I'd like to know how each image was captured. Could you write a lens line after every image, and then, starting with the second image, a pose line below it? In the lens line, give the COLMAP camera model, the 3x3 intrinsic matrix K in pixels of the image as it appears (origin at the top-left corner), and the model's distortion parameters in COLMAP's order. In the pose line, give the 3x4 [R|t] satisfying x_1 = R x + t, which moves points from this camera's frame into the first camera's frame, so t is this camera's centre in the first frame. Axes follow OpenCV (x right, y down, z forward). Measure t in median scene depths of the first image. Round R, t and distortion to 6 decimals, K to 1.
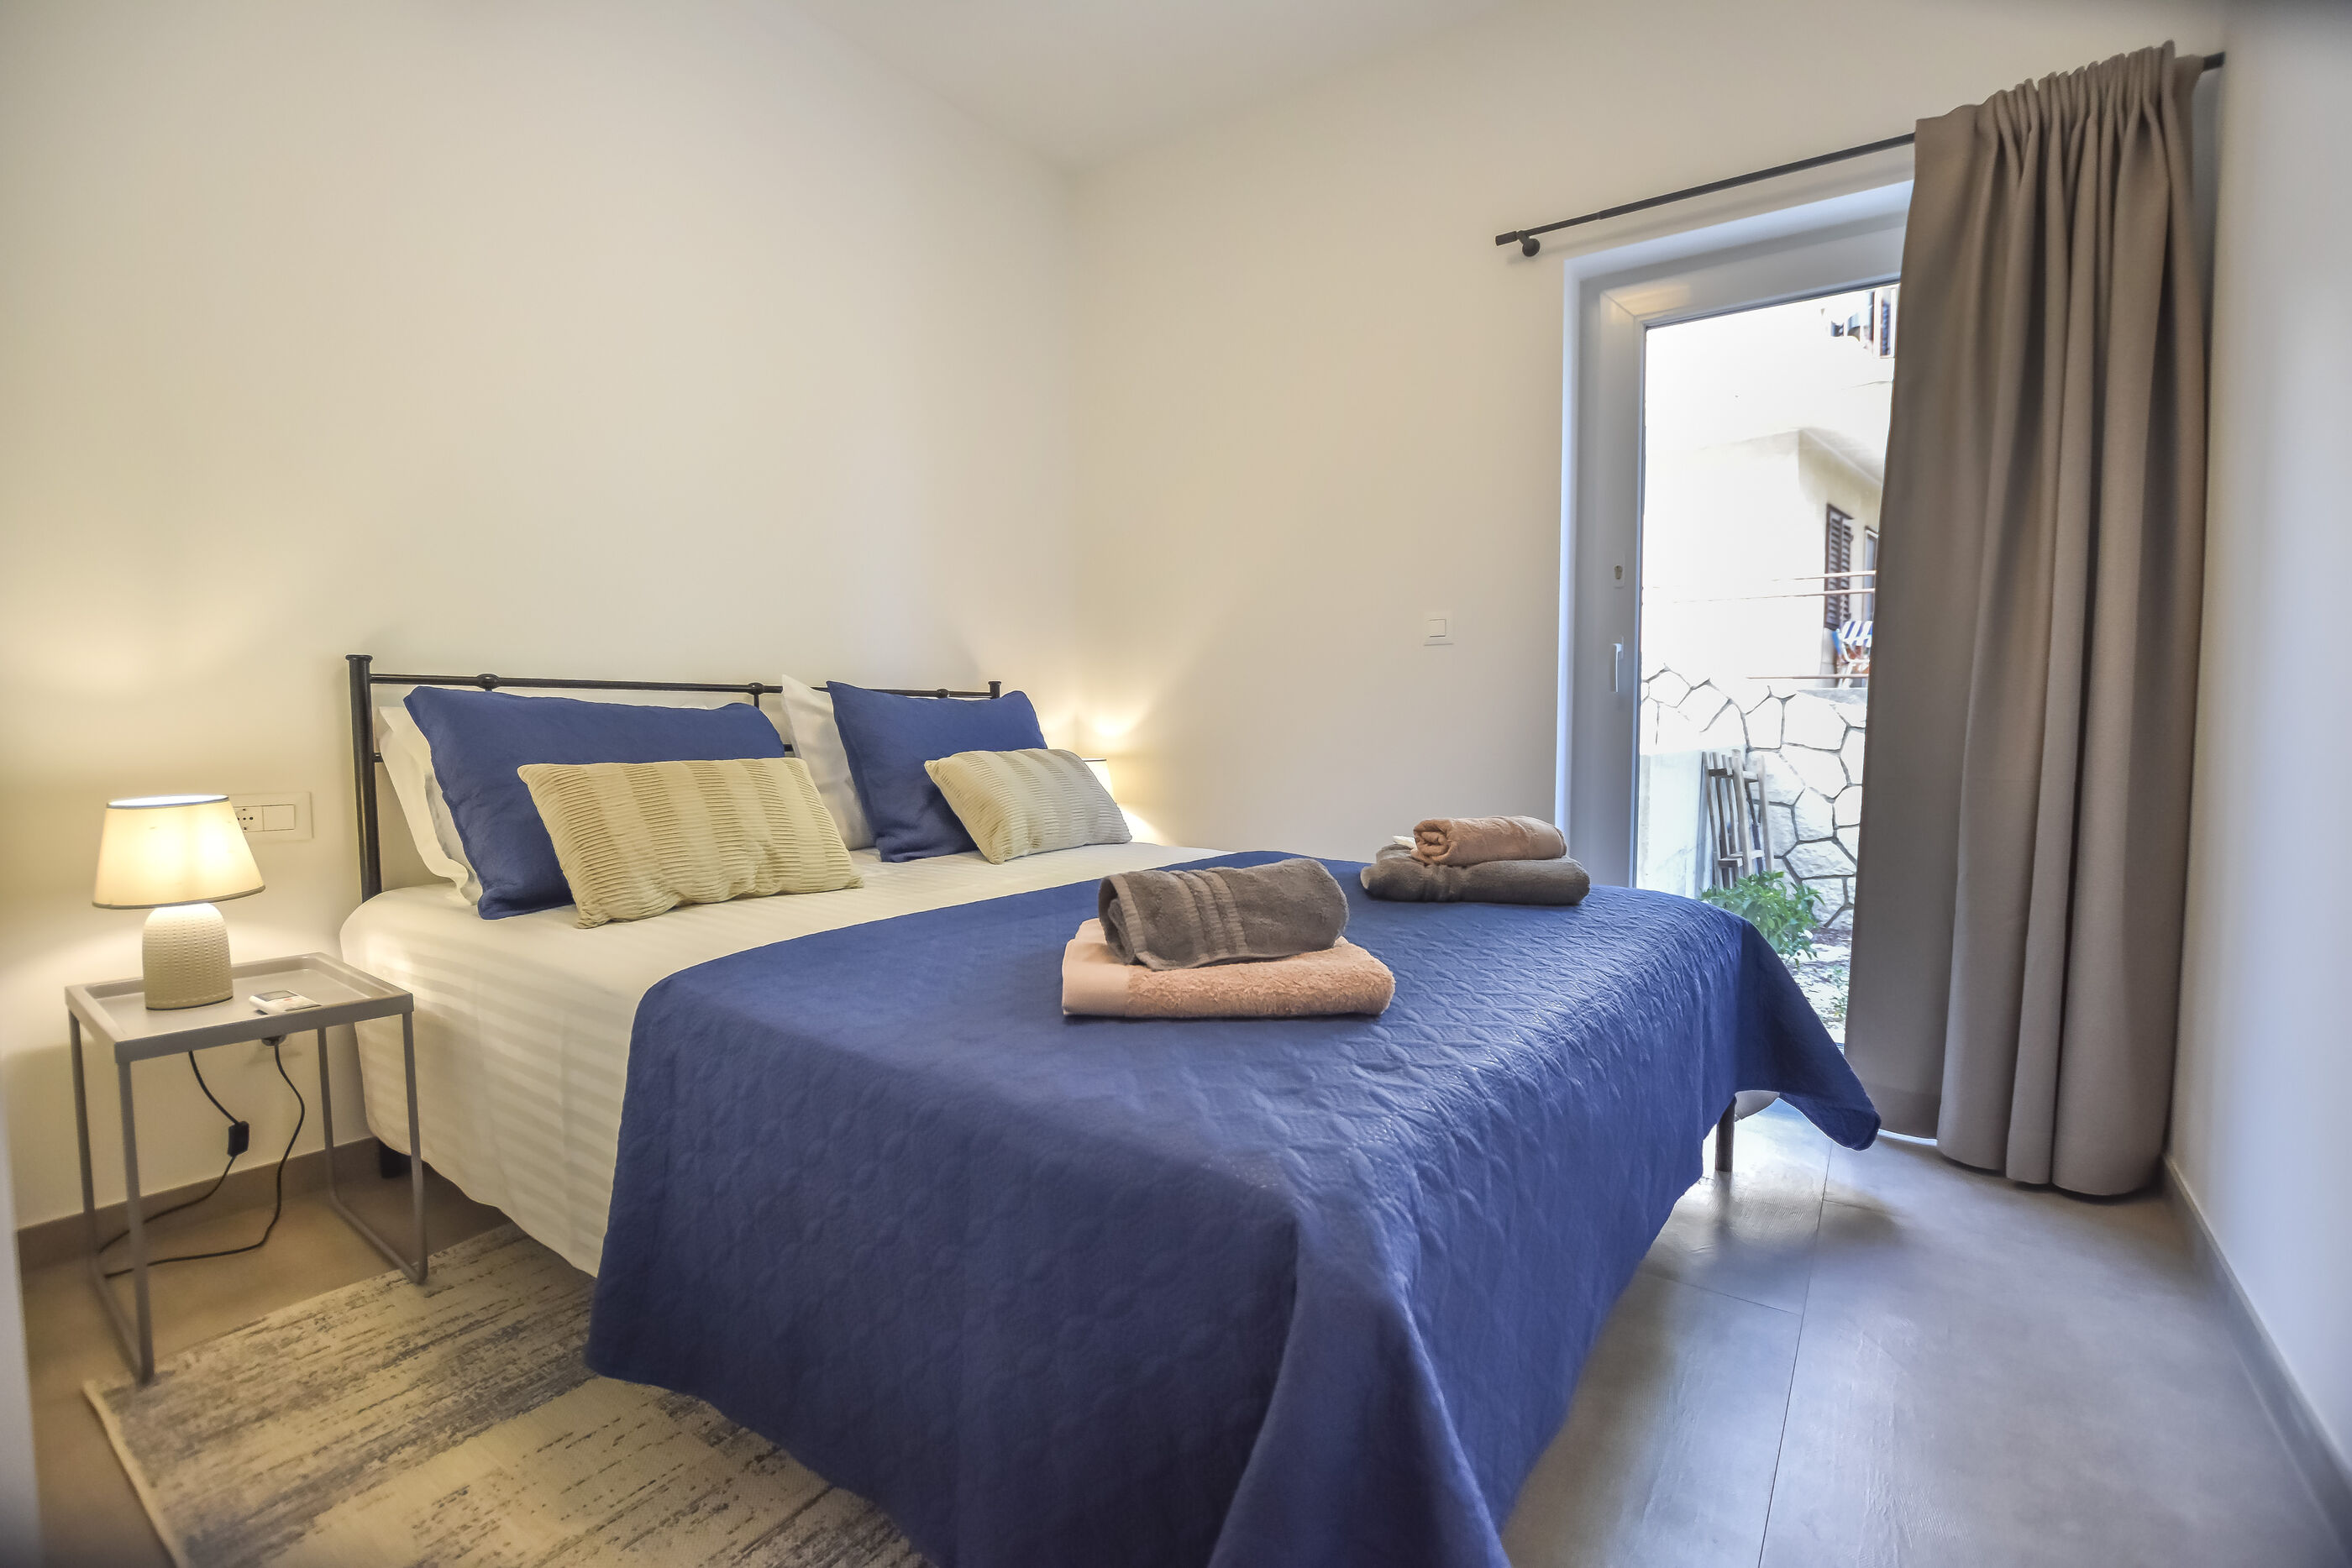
lens RADIAL K [[1060.2, 0, 1184.2], [0, 1060.2, 722.8], [0, 0, 1]] dist [-0.016931, 0.000500]
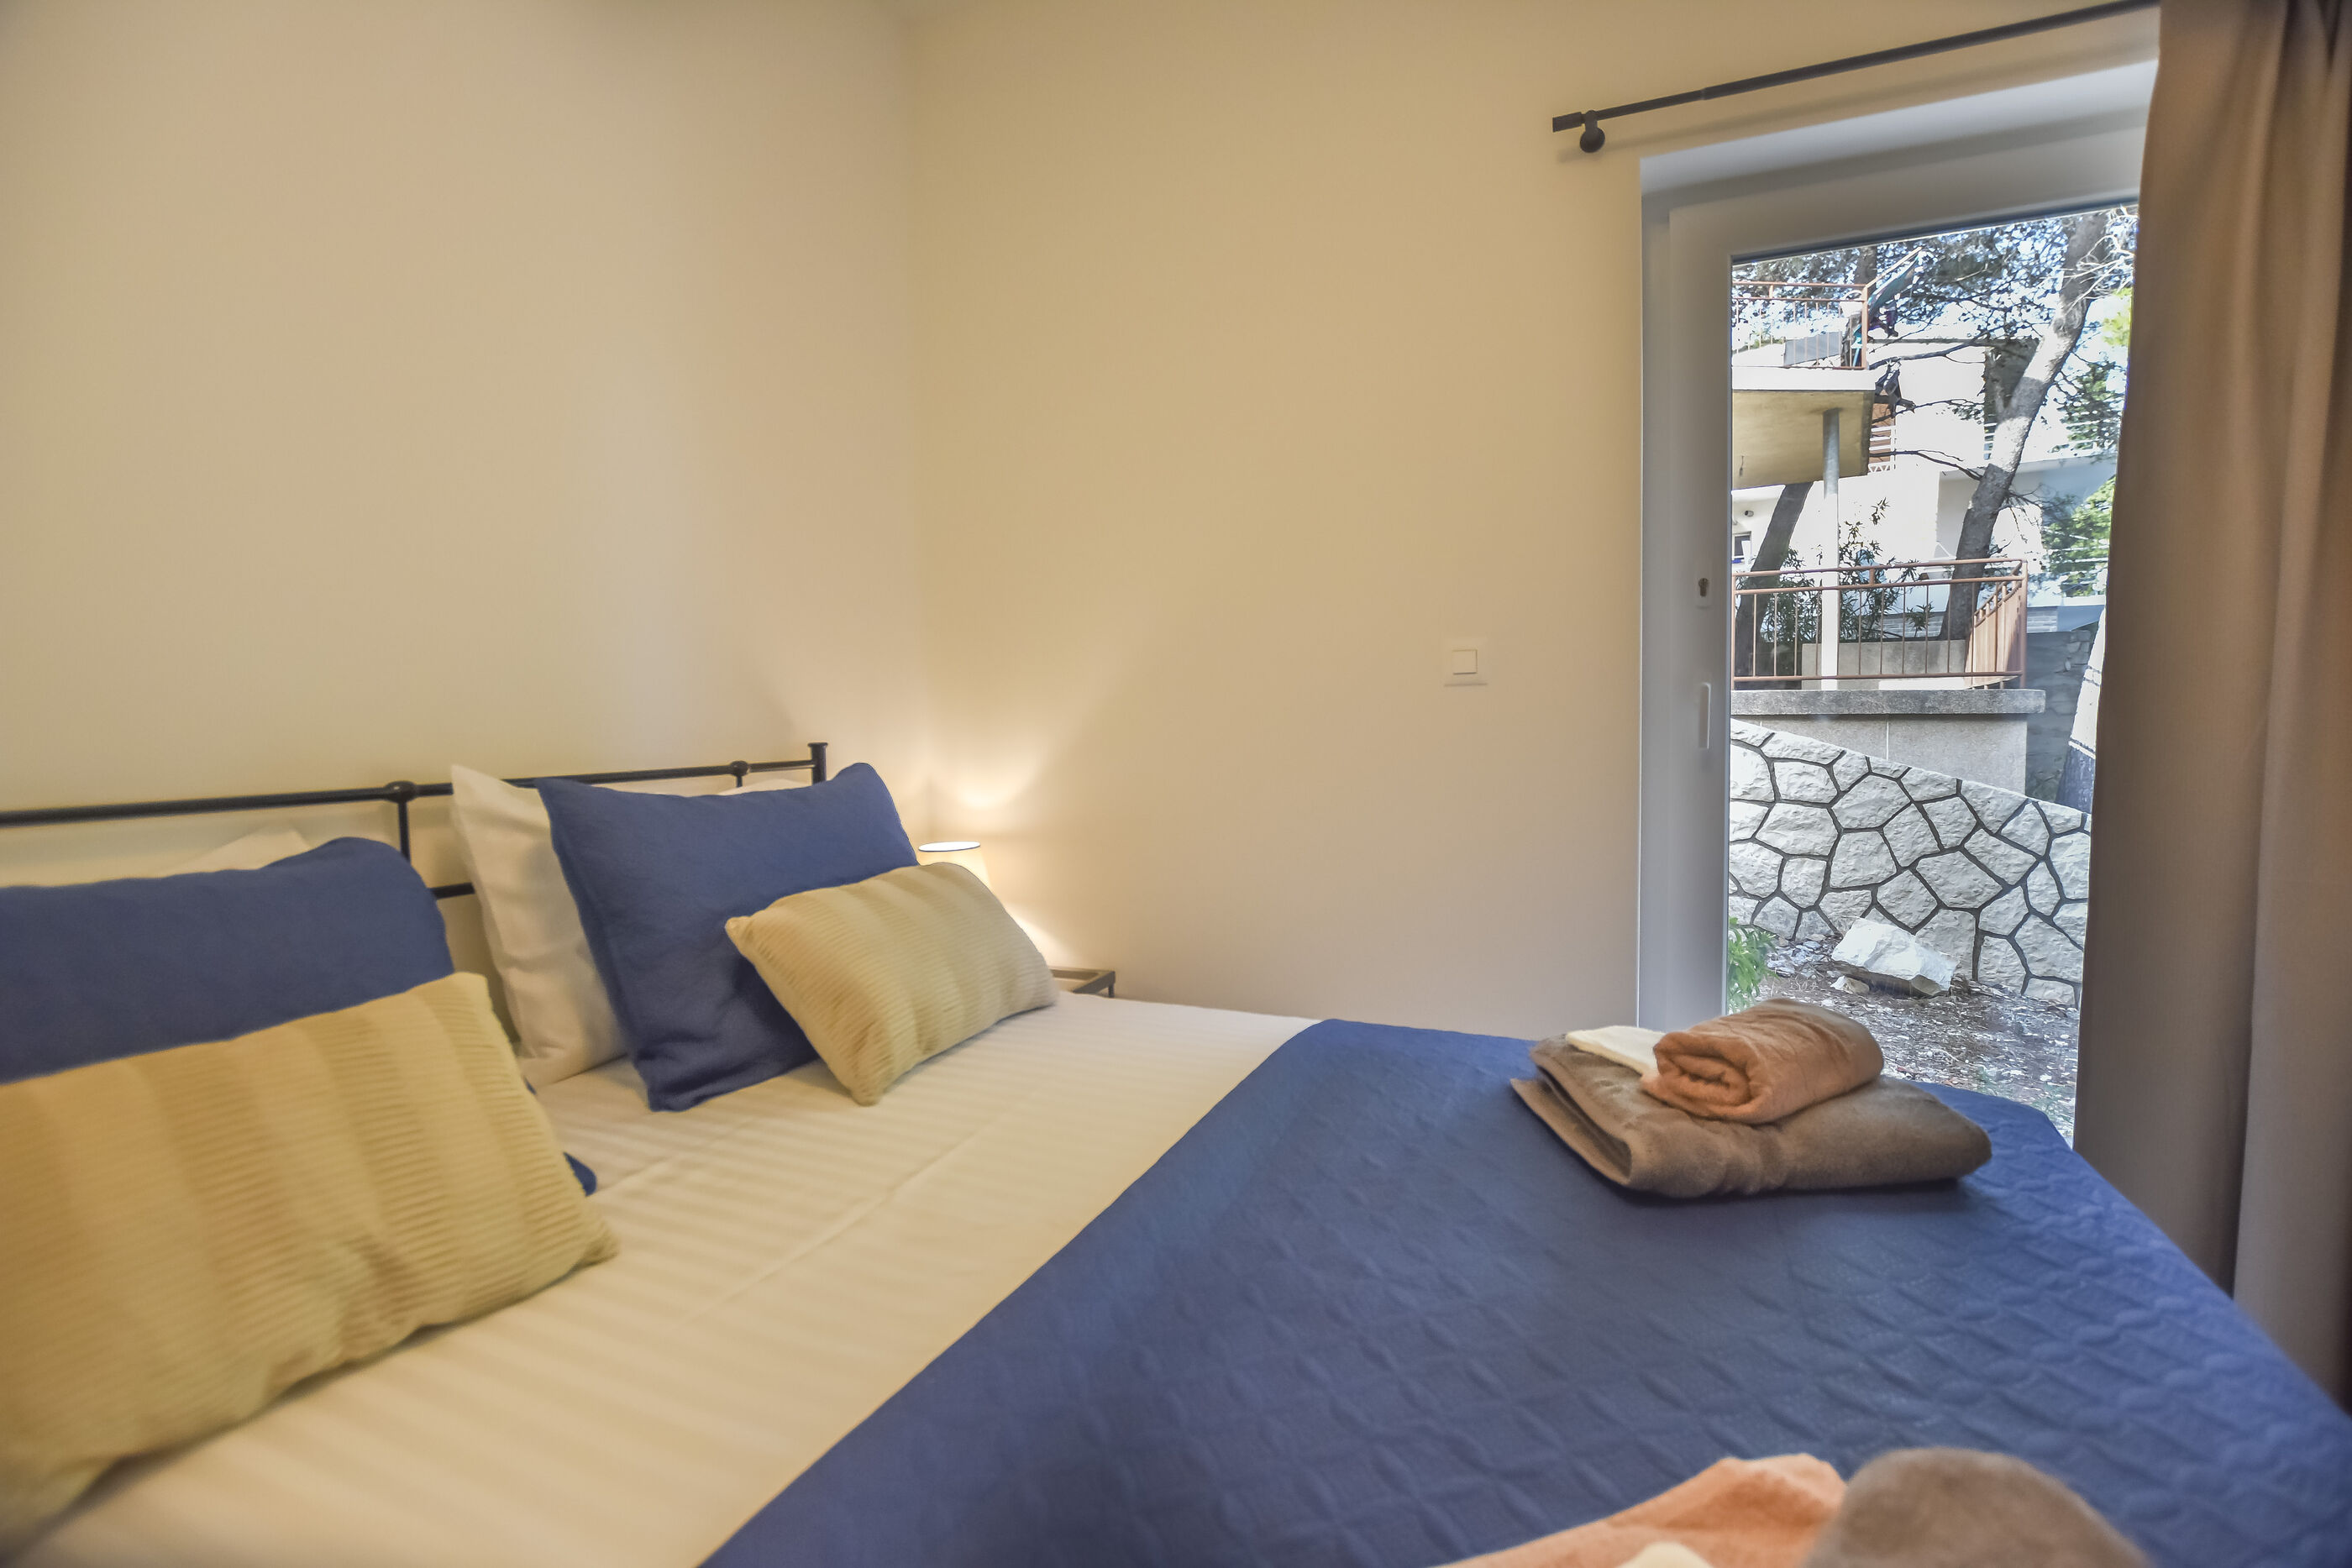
lens RADIAL K [[1060.2, 0, 1184.2], [0, 1060.2, 722.8], [0, 0, 1]] dist [-0.016931, 0.000500]
pose [[0.978738, -0.023257, 0.203791, -0.114972], [0.022469, 0.999728, 0.006180, -0.066716], [-0.203879, -0.001470, 0.978995, 0.386965]]
